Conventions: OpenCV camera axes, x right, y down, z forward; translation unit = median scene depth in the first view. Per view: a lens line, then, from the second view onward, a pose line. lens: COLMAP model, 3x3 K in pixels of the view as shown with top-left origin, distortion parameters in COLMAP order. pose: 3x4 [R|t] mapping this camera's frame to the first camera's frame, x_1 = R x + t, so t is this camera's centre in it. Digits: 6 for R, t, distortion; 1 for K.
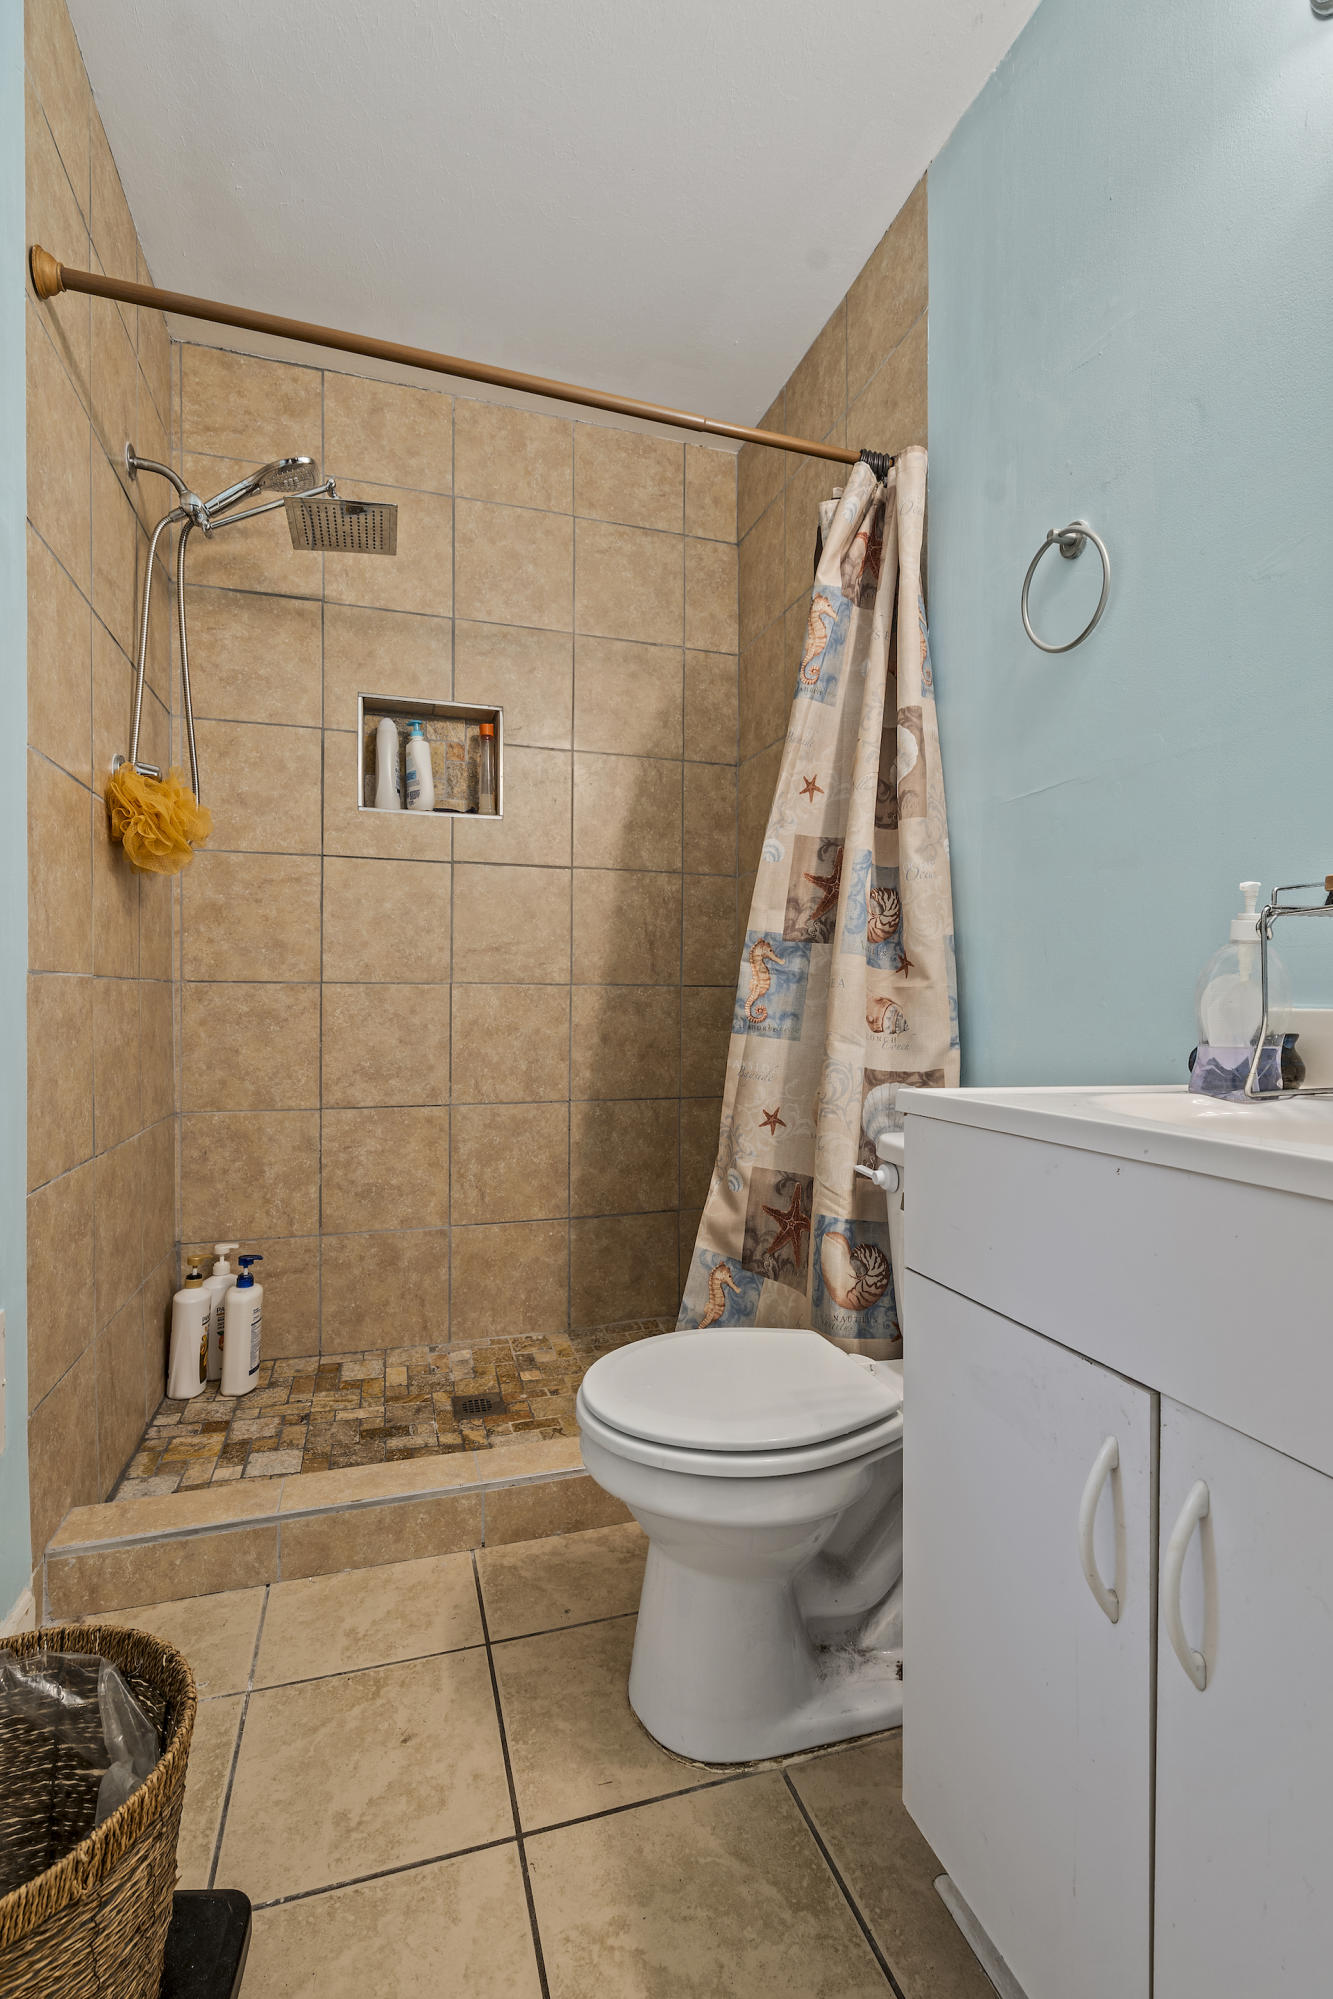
lens RADIAL K [[908.5, 0, 675.4], [0, 908.5, 997.5], [0, 0, 1]] dist [-0.002633, 0.001971]
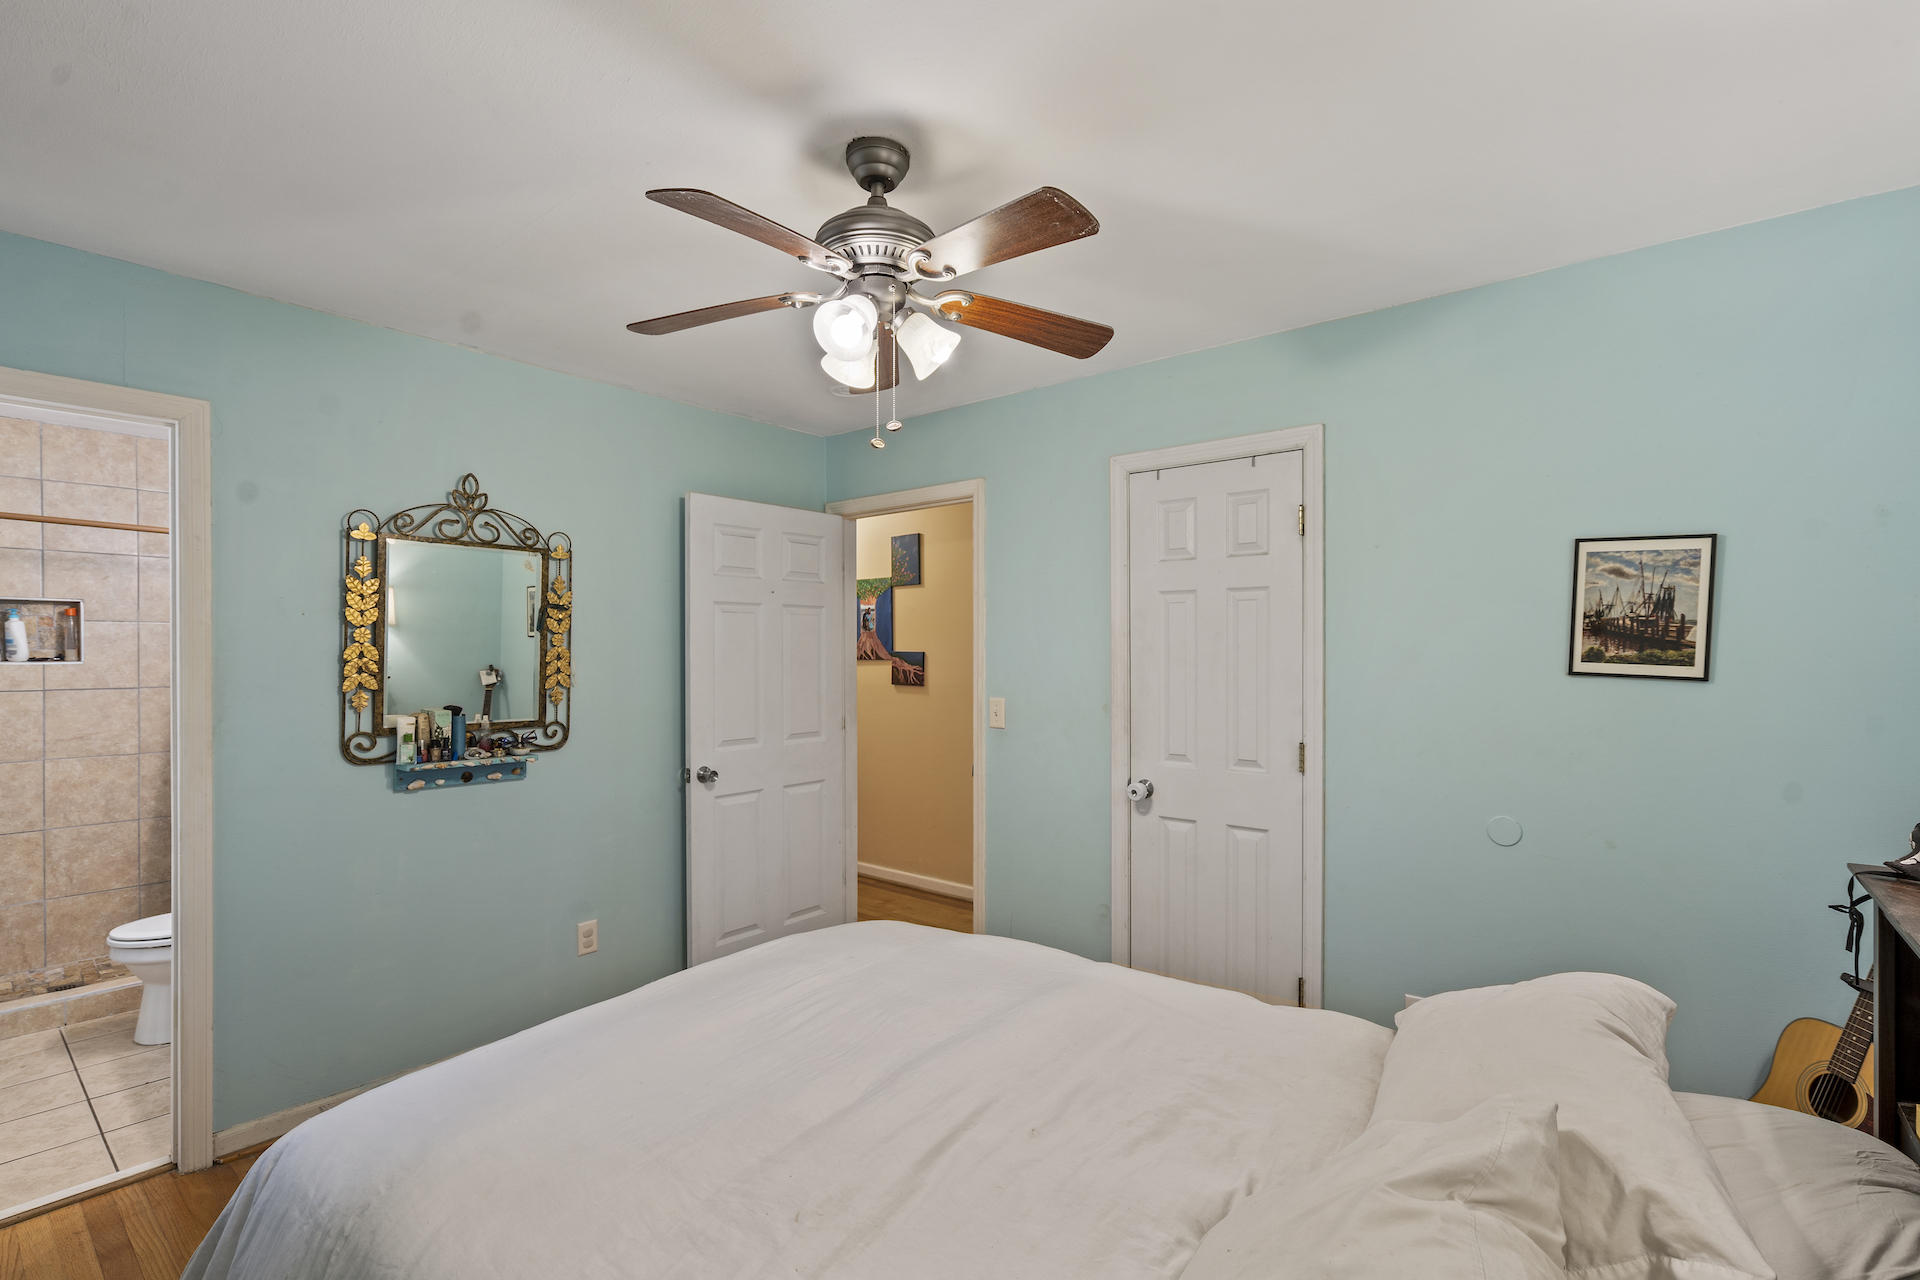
lens RADIAL K [[872.6, 0, 948.2], [0, 872.6, 656.5], [0, 0, 1]] dist [-0.002633, 0.001971]
pose [[0.847847, -0.008450, 0.530174, 0.332151], [0.003410, 0.999939, 0.010484, -0.222420], [-0.530231, -0.007081, 0.847824, -1.311444]]
